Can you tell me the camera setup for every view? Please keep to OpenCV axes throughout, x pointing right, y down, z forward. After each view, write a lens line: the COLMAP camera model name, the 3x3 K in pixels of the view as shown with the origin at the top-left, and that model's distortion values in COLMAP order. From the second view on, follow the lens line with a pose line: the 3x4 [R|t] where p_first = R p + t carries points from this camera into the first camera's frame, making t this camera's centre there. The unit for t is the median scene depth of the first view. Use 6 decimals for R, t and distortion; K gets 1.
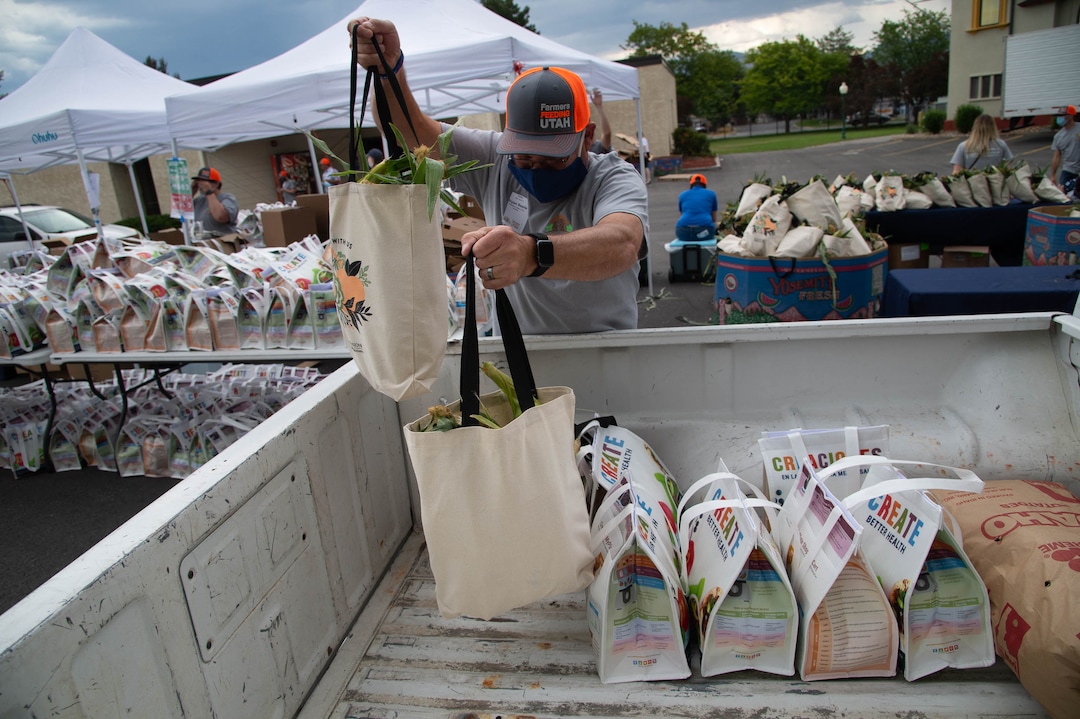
lens RADIAL K [[731.1, 0, 521.8], [0, 731.1, 365.0], [0, 0, 1]] dist [-0.122730, 0.058524]
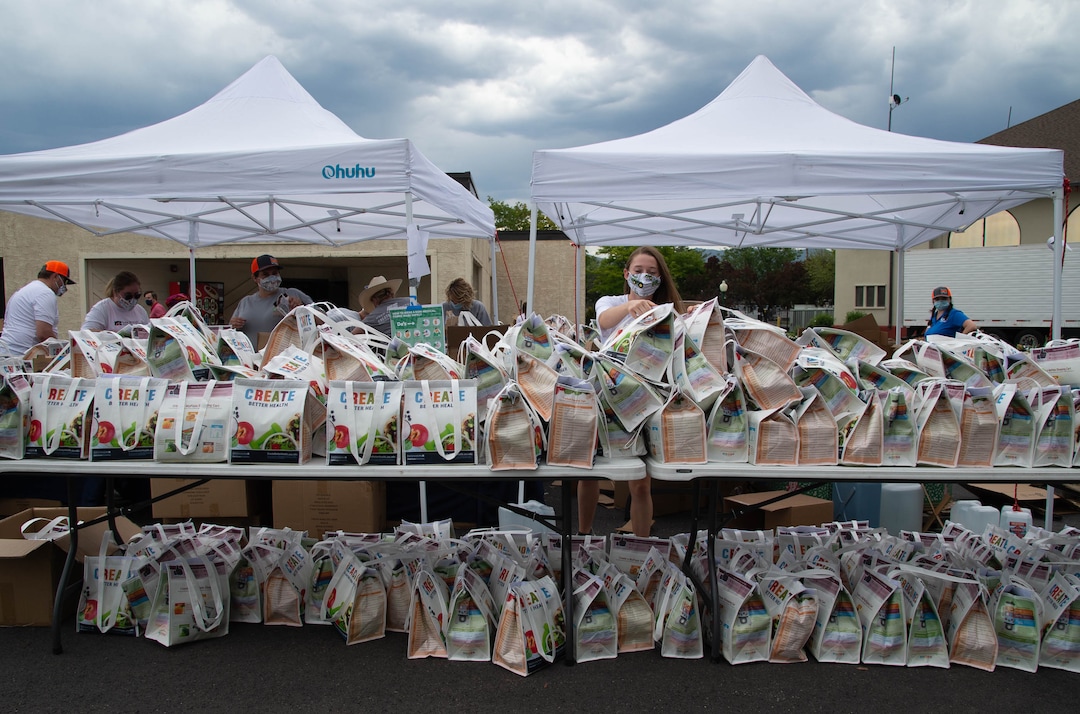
lens RADIAL K [[828.7, 0, 539.1], [0, 828.7, 373.2], [0, 0, 1]] dist [-0.078984, 0.000759]
pose [[0.962407, 0.087018, 0.257295, -0.122079], [-0.023413, 0.970343, -0.240597, 0.010906], [-0.270600, 0.225529, 0.935902, 0.038637]]
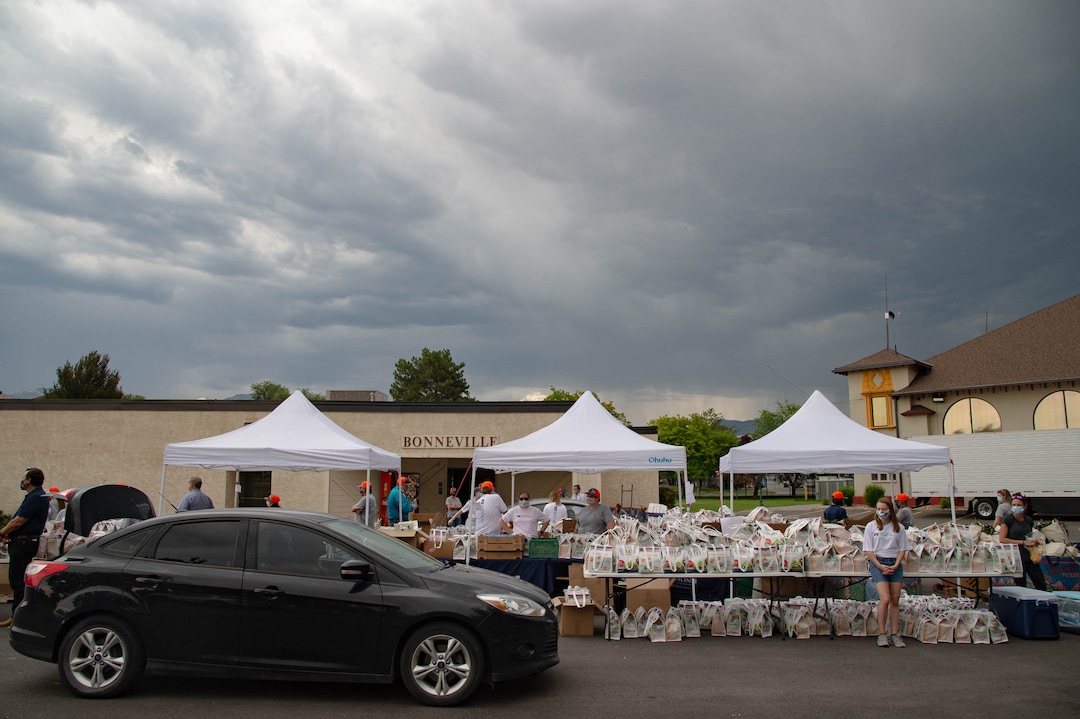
lens RADIAL K [[731.1, 0, 521.8], [0, 731.1, 365.0], [0, 0, 1]] dist [-0.122730, 0.058524]
pose [[0.980149, 0.132696, 0.147311, -0.233381], [-0.052372, 0.889897, -0.453145, 0.053291], [-0.191222, 0.436435, 0.879181, -0.113253]]
